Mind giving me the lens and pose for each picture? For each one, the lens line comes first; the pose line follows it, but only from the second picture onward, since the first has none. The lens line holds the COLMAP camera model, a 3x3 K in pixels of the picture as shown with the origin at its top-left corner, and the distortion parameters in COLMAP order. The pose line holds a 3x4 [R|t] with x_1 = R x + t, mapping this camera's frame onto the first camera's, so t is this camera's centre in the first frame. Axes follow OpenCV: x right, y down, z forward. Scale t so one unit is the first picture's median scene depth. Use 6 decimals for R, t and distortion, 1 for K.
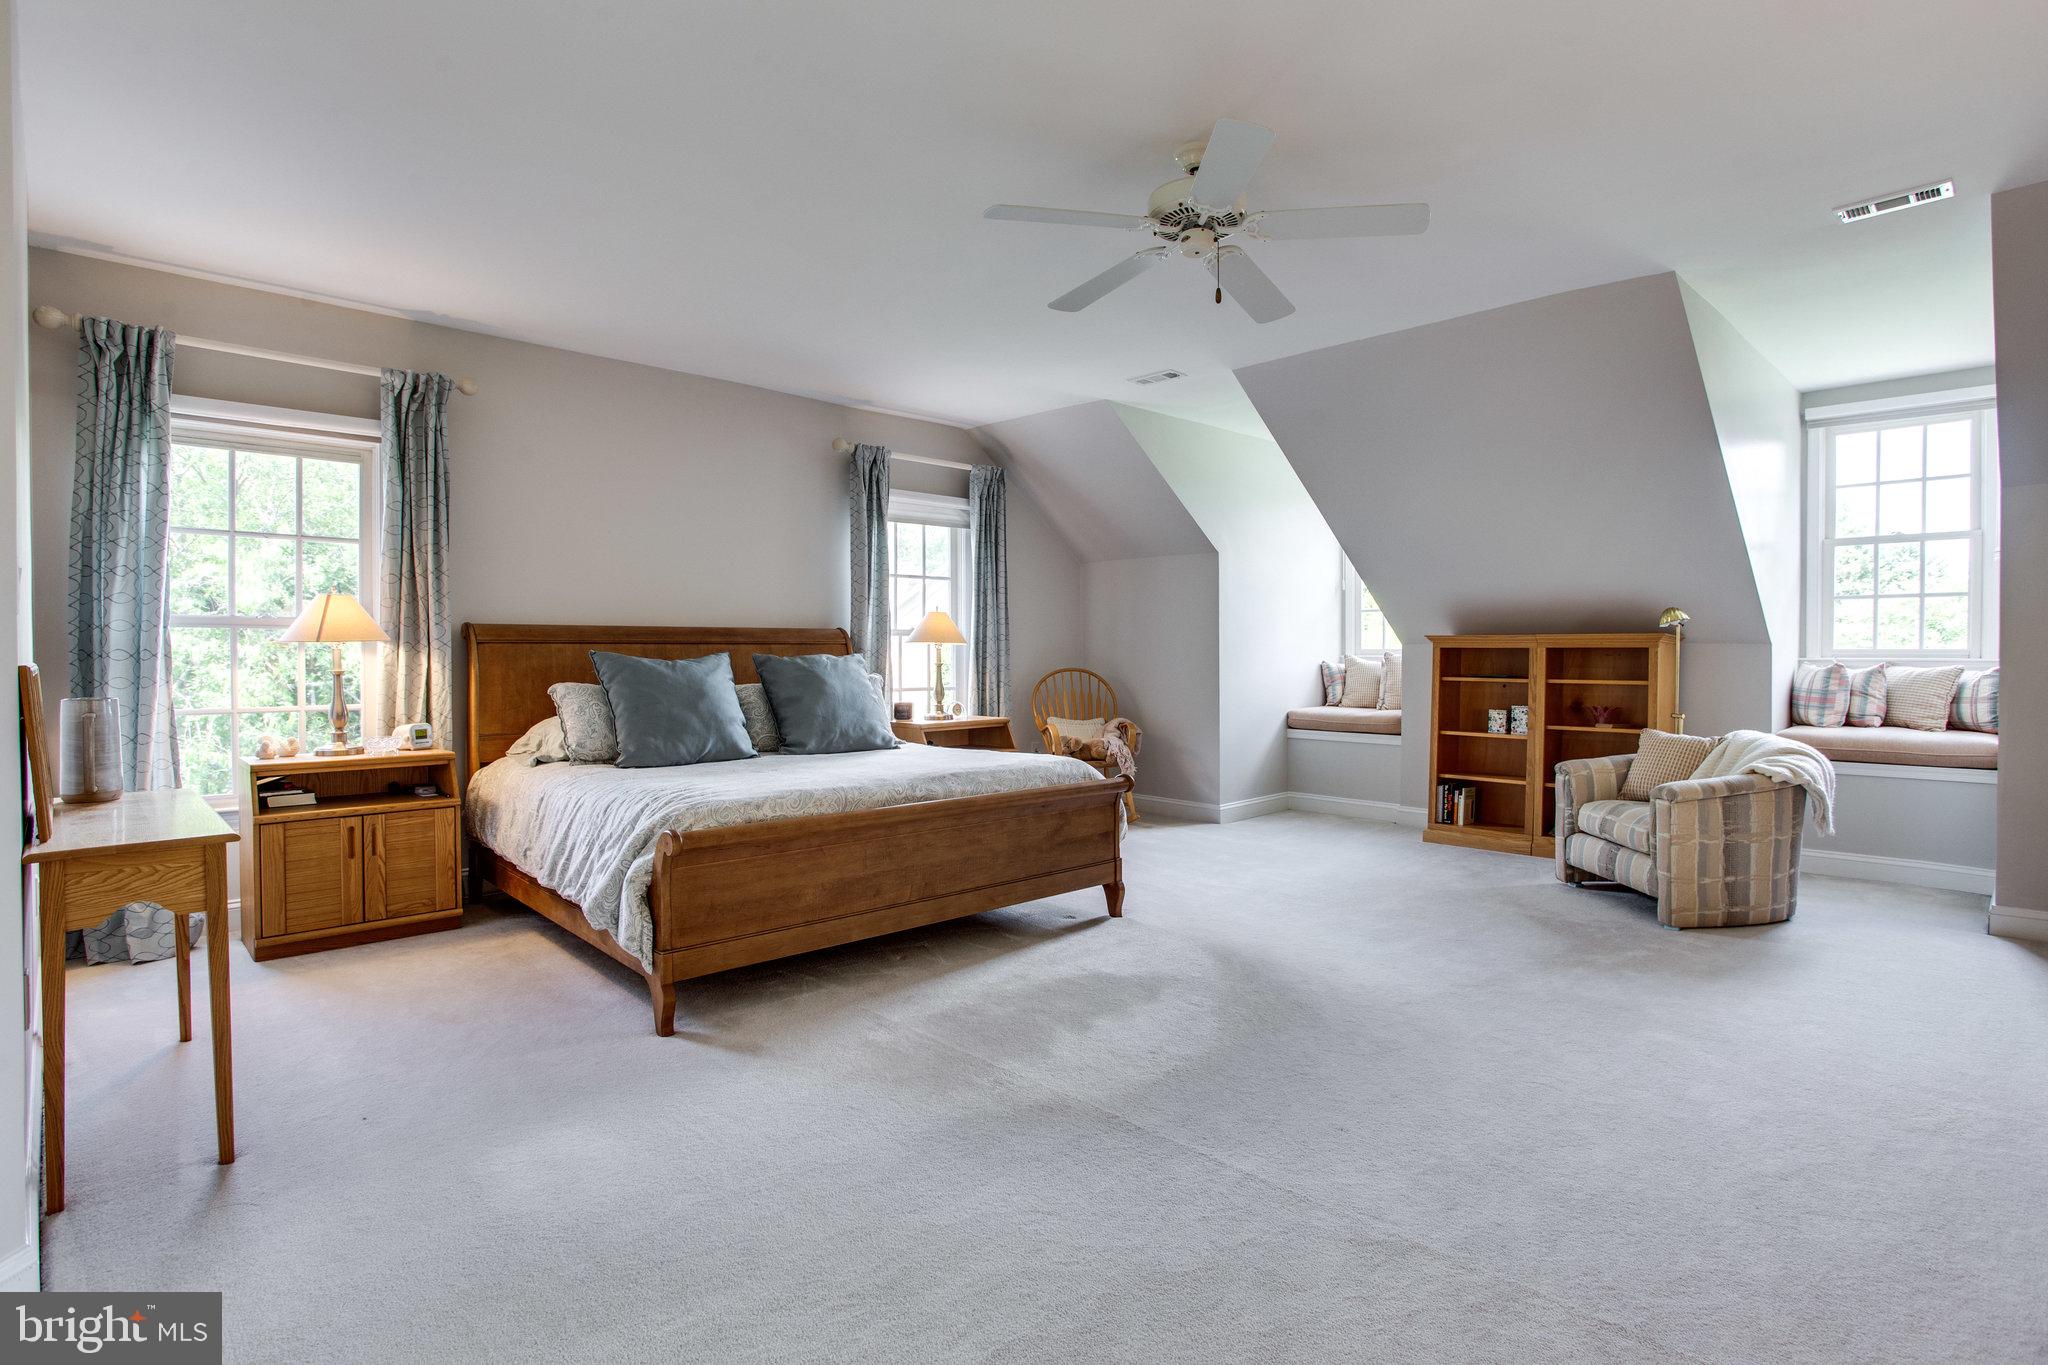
lens RADIAL K [[1075.8, 0, 1029.9], [0, 1075.8, 664.9], [0, 0, 1]] dist [0.001767, -0.000234]
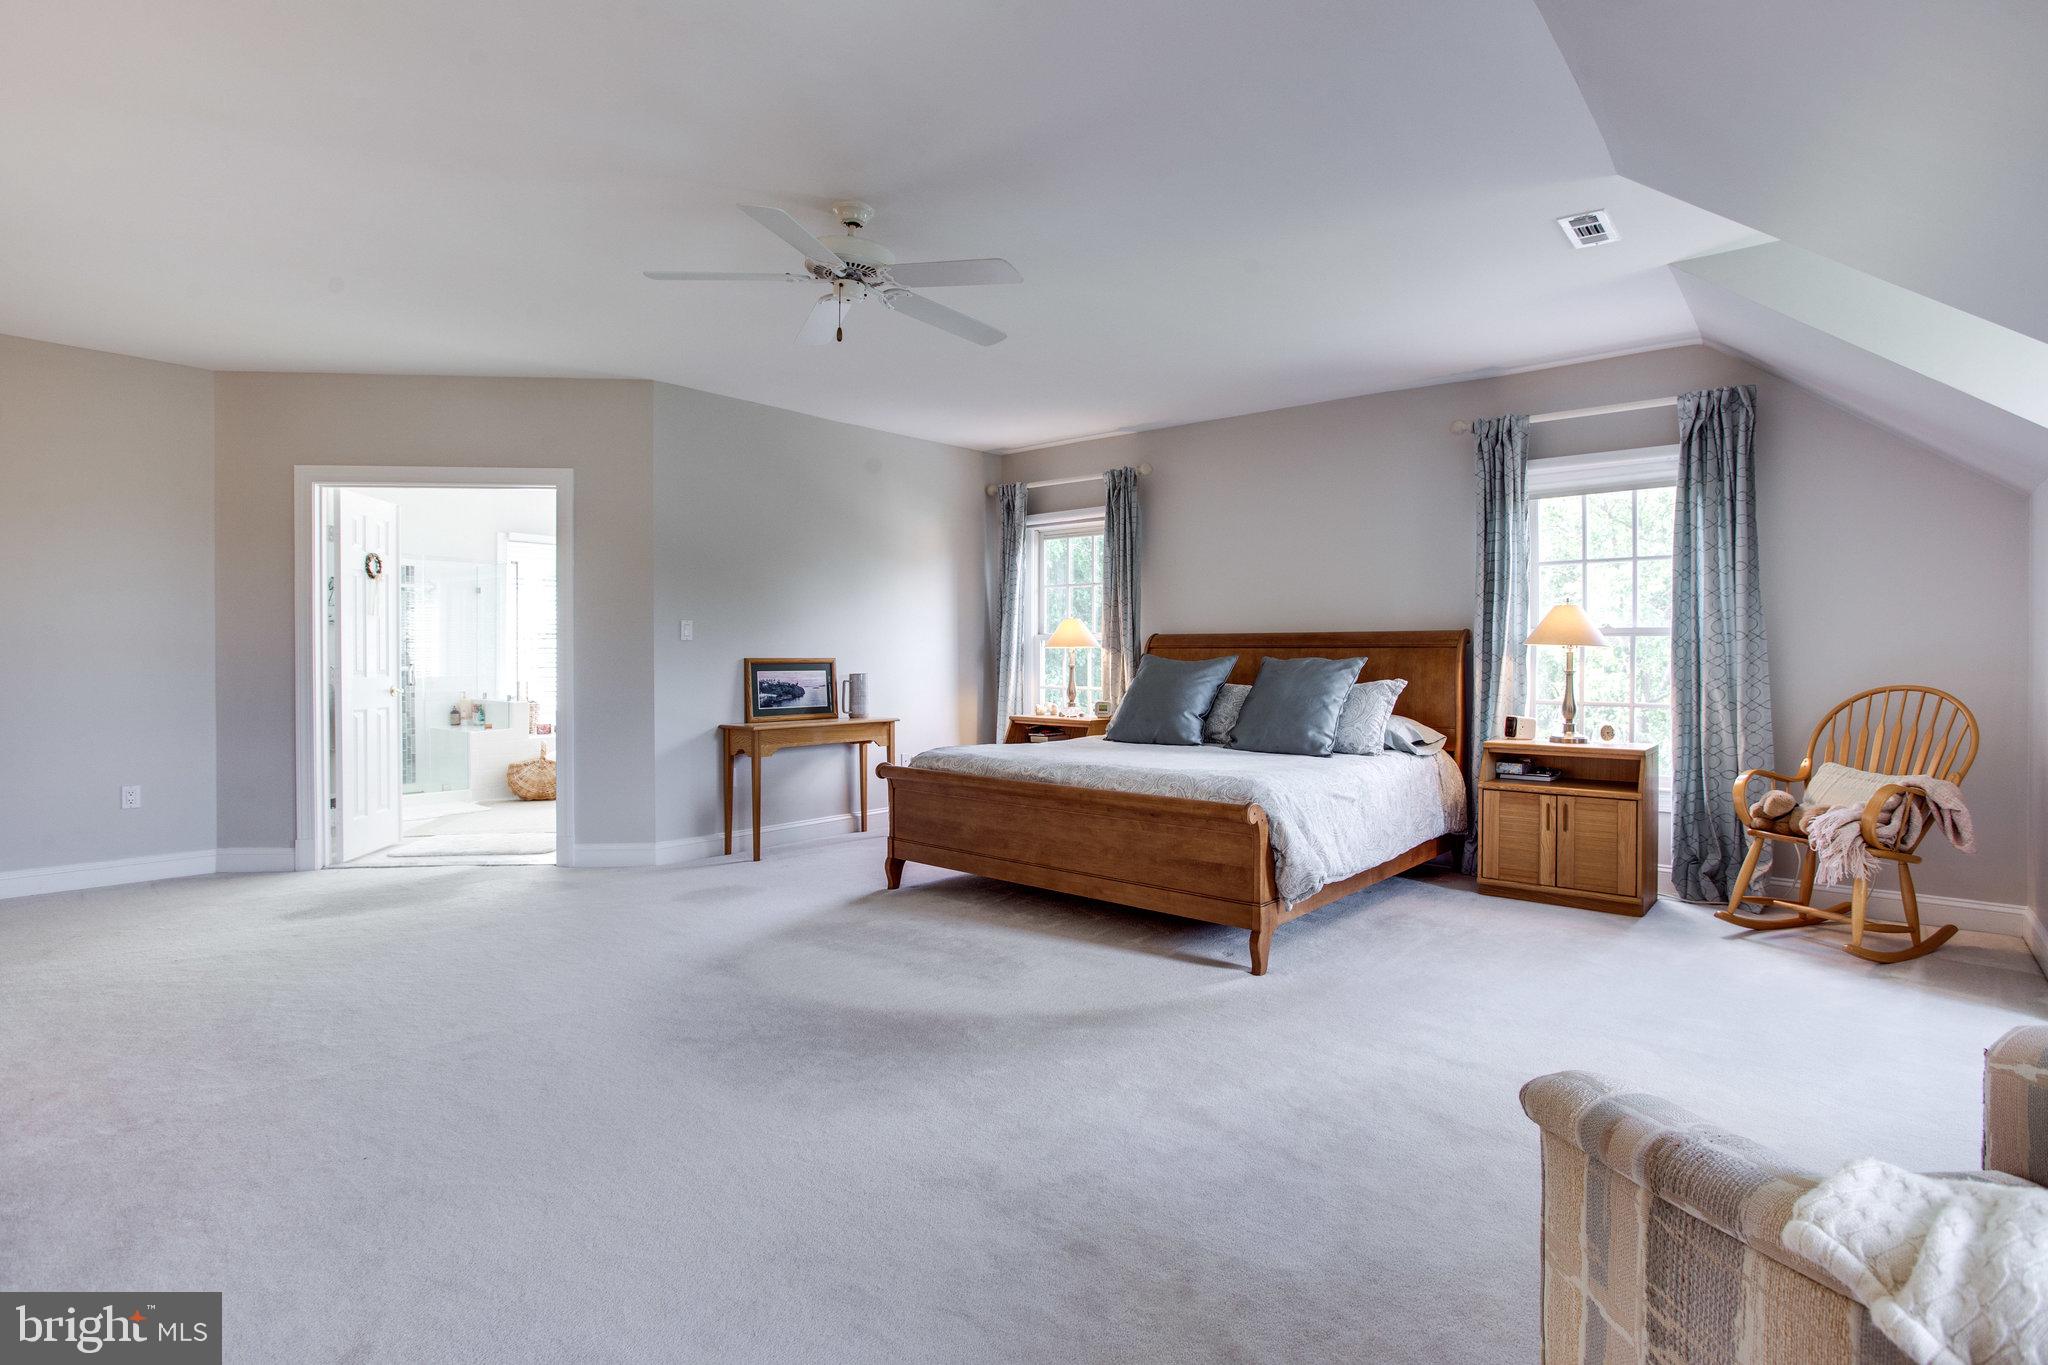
lens RADIAL K [[922.8, 0, 1031.3], [0, 922.8, 671.9], [0, 0, 1]] dist [0.000525, -0.000033]
pose [[0.110744, 0.019047, -0.993666, 0.551825], [-0.015189, 0.999732, 0.017471, -0.006536], [0.993733, 0.013158, 0.111004, 0.539008]]
